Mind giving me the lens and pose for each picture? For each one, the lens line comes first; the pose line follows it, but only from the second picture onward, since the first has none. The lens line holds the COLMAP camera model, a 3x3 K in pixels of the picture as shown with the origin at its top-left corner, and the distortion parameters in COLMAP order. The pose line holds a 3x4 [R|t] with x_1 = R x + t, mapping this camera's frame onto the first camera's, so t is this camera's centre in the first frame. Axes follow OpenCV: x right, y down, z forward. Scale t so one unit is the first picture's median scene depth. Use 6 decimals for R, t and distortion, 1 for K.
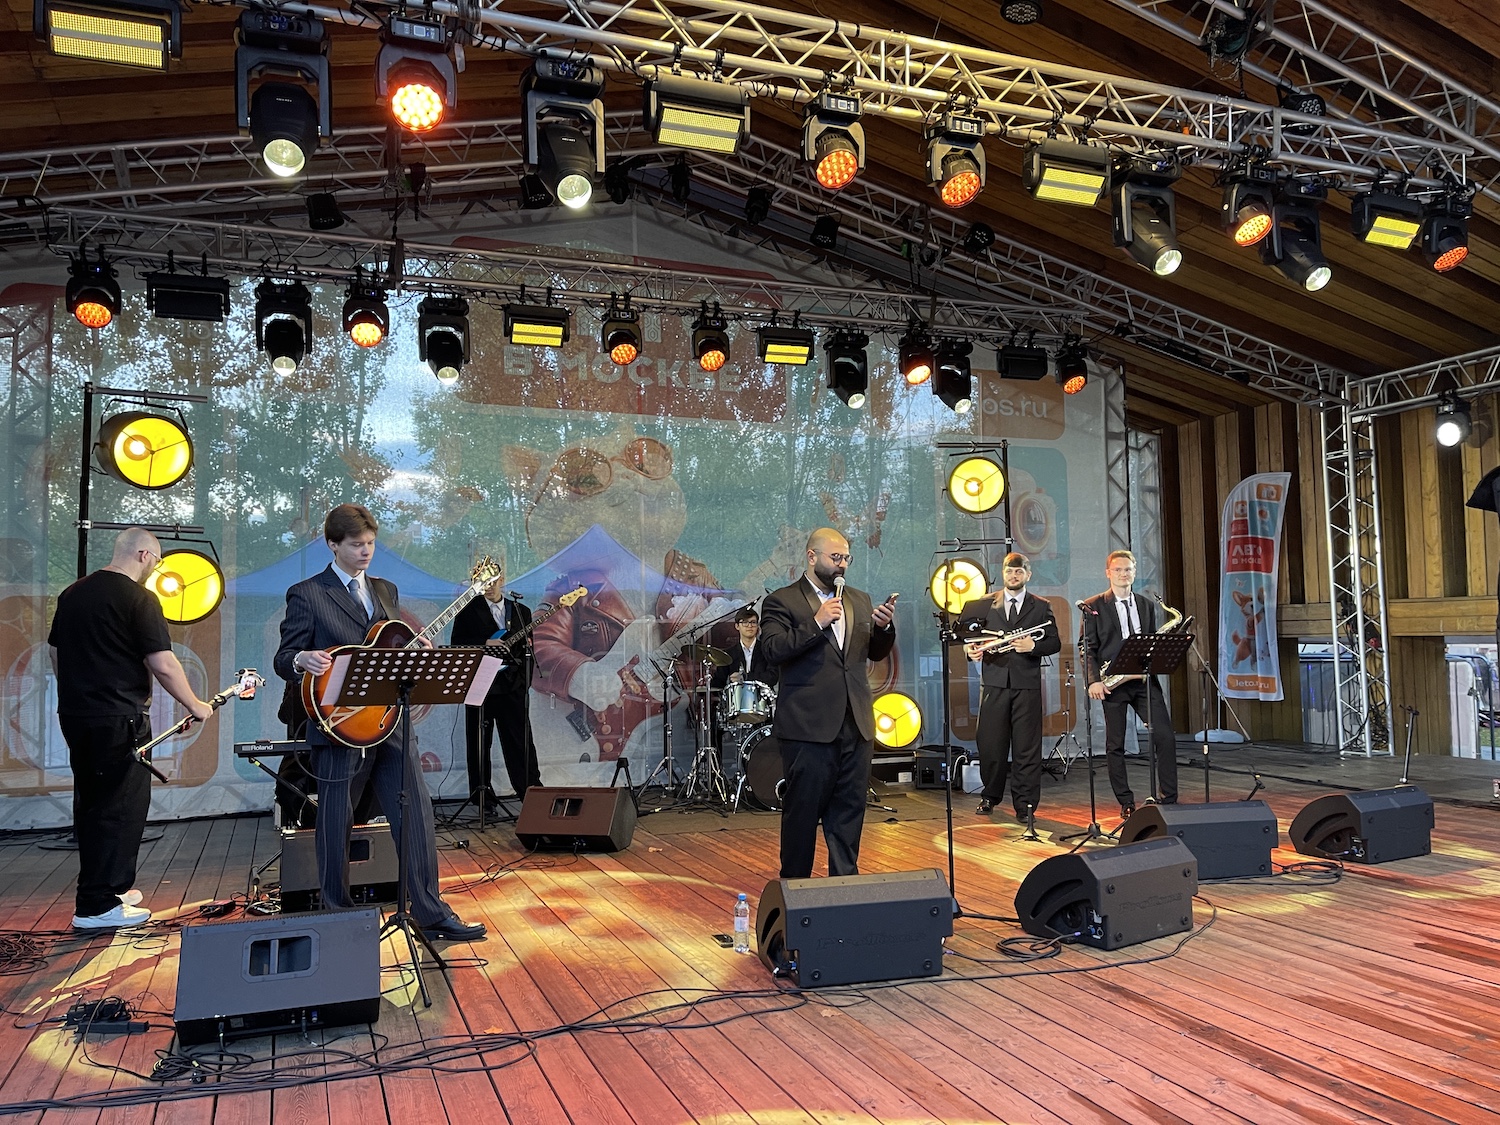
lens RADIAL K [[1166.4, 0, 750.0], [0, 1166.4, 562.5], [0, 0, 1]] dist [0.043157, -0.008648]
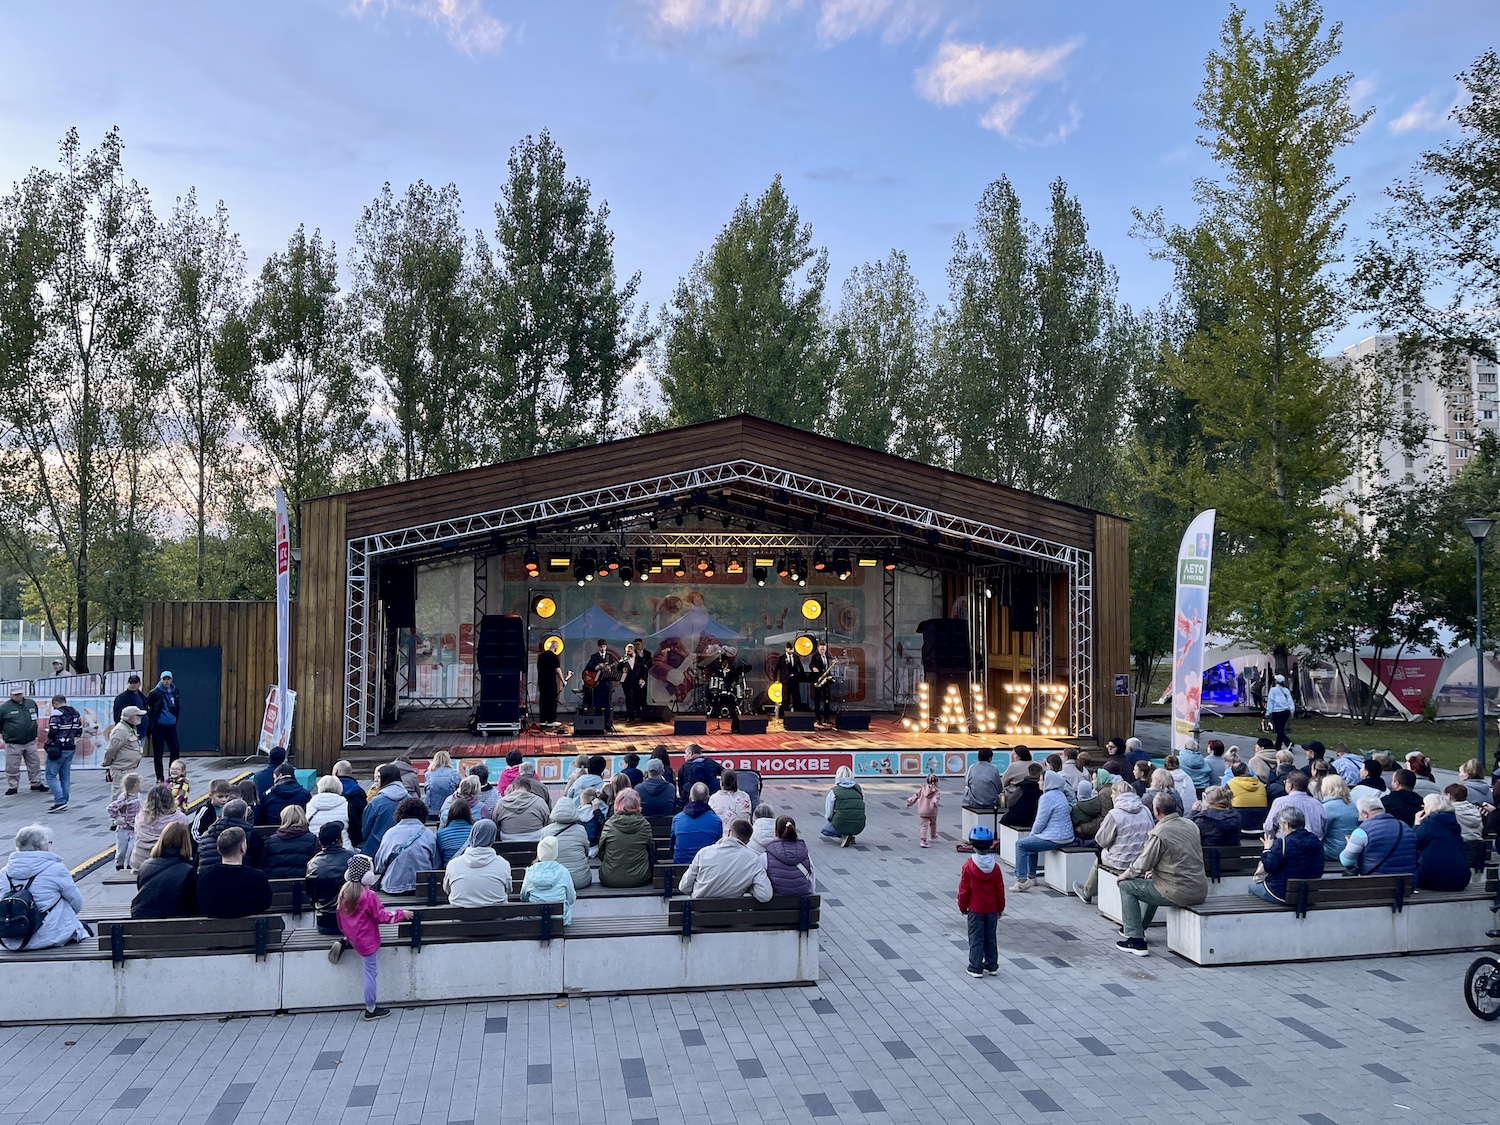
lens RADIAL K [[1166.4, 0, 750.0], [0, 1166.4, 562.5], [0, 0, 1]] dist [0.043157, -0.008648]
pose [[0.982392, 0.014804, -0.186243, 0.494854], [-0.012051, 0.999801, 0.015907, -0.193032], [0.186441, -0.013383, 0.982375, -1.540317]]
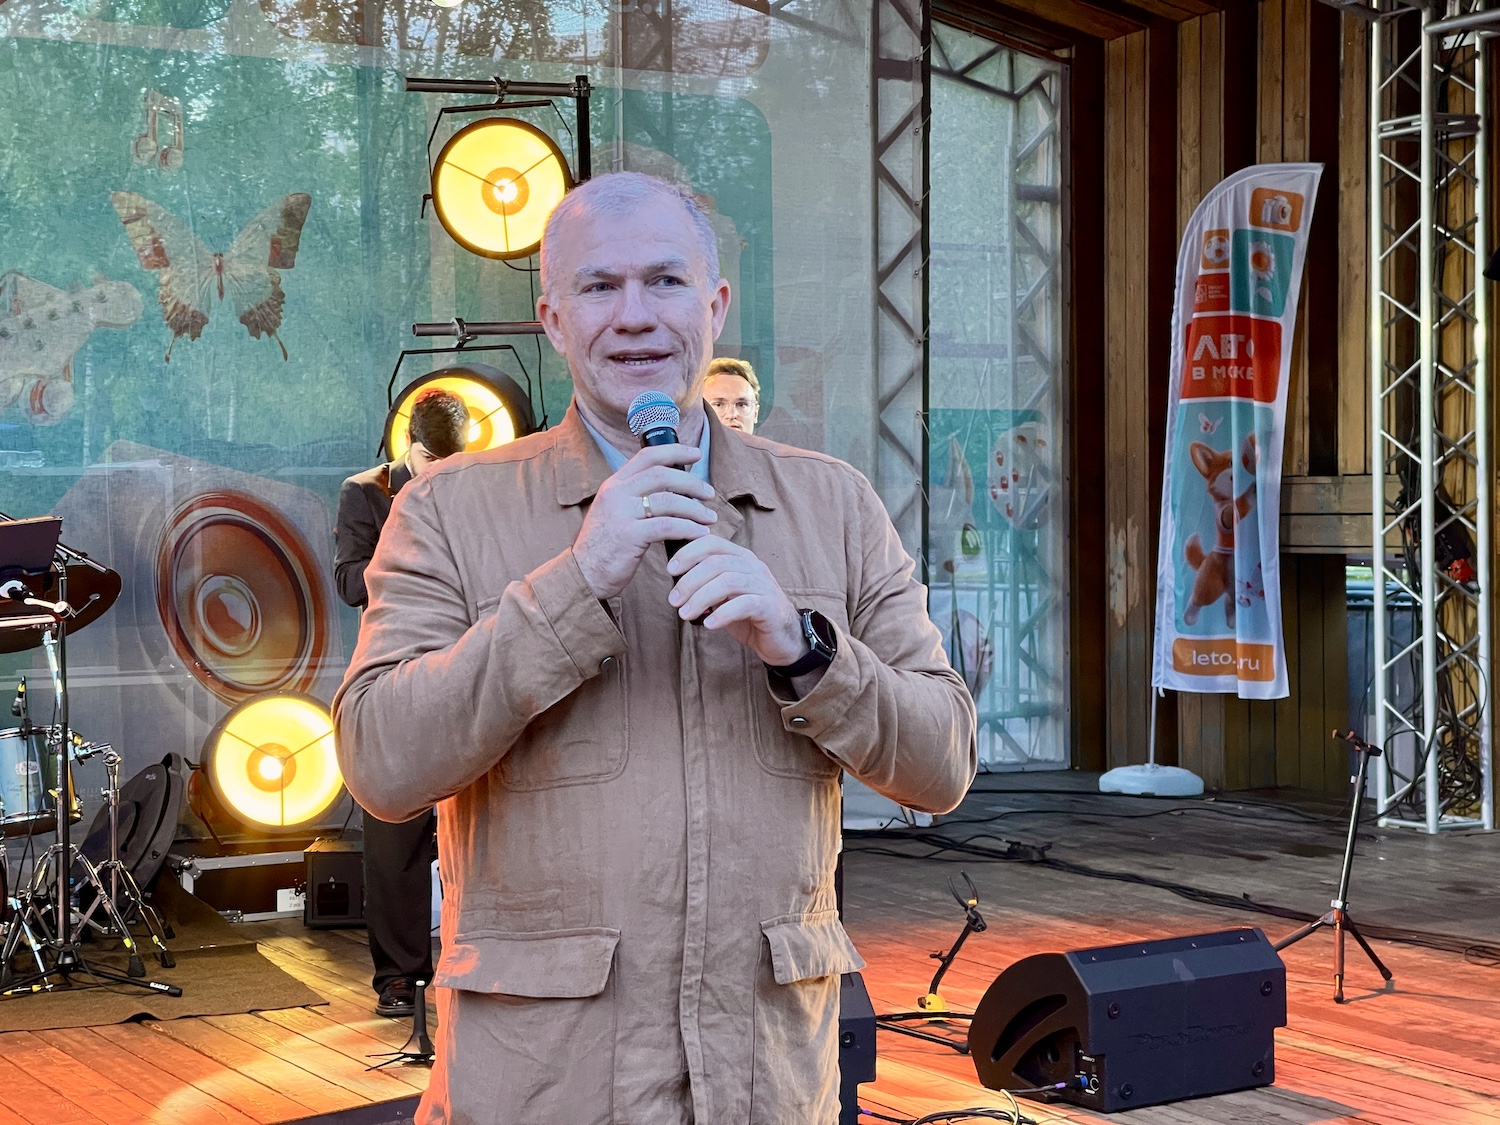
lens RADIAL K [[2845.2, 0, 750.0], [0, 2845.2, 562.5], [0, 0, 1]] dist [0.244024, -0.176424]
pose [[0.992072, 0.005047, 0.125573, 0.135482], [-0.015541, 0.996451, 0.082728, -0.017609], [-0.124710, -0.084024, 0.988629, -0.010933]]
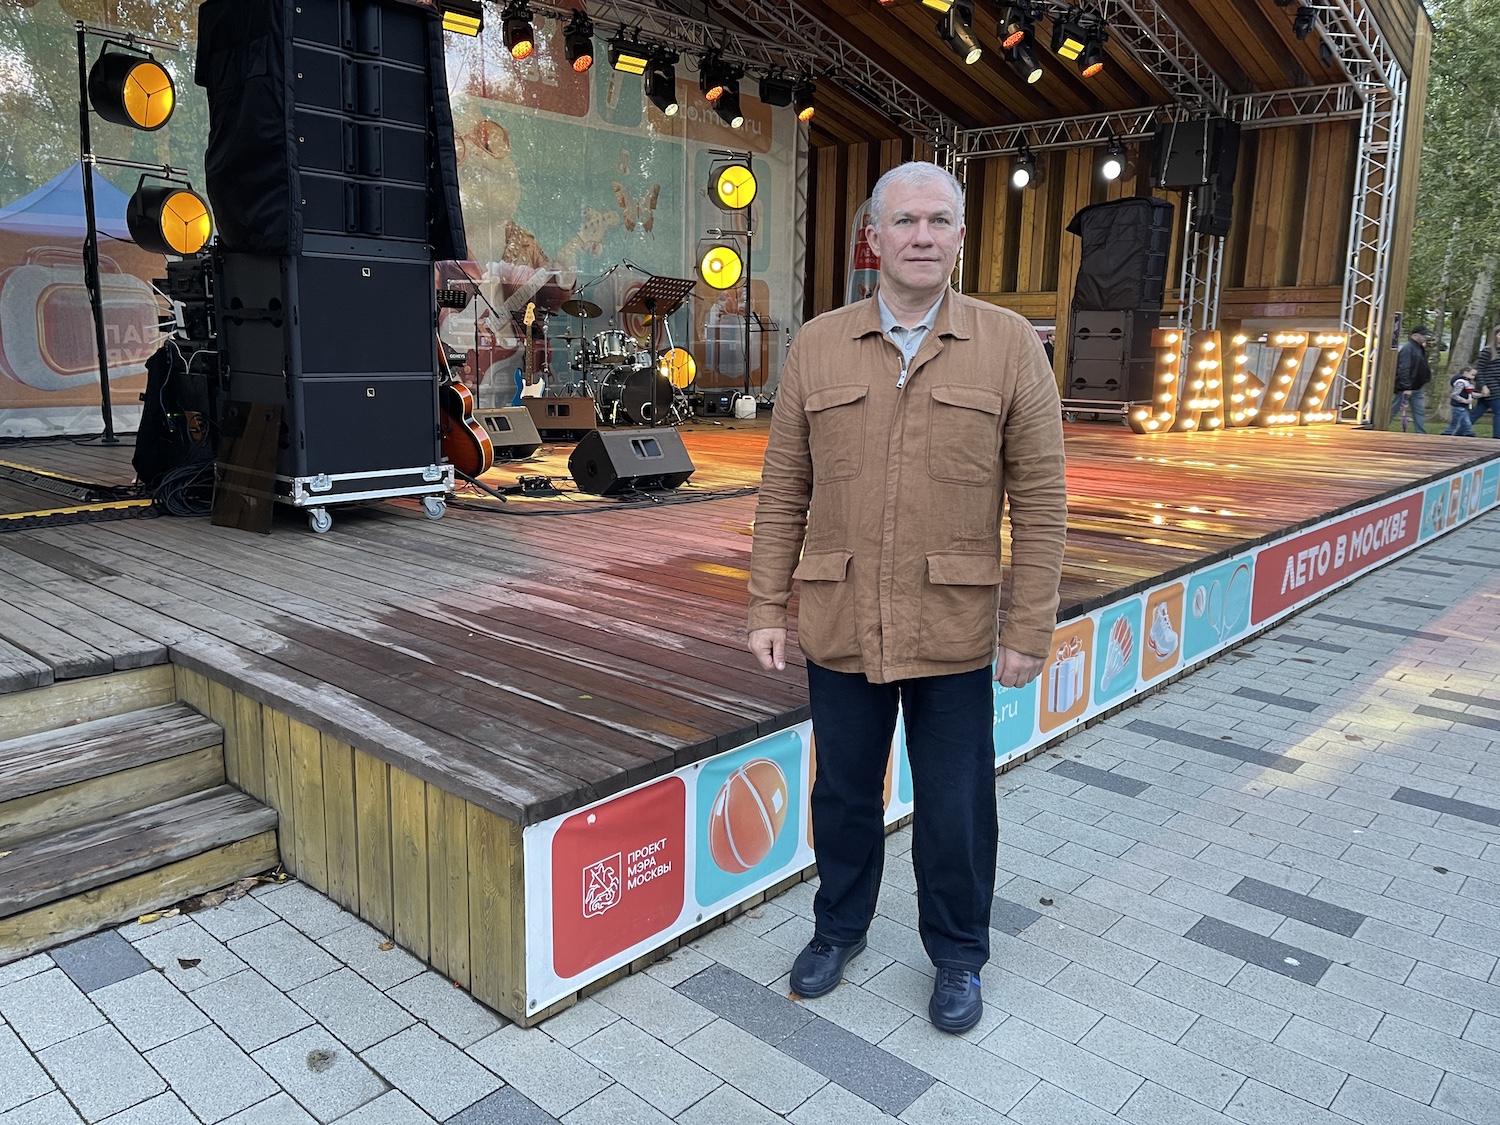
lens RADIAL K [[1166.4, 0, 750.0], [0, 1166.4, 562.5], [0, 0, 1]] dist [0.043157, -0.008648]
pose [[0.897160, -0.054582, 0.438321, -0.340019], [-0.058389, 0.968973, 0.240171, 0.021336], [-0.437830, -0.241065, 0.866136, -0.209687]]
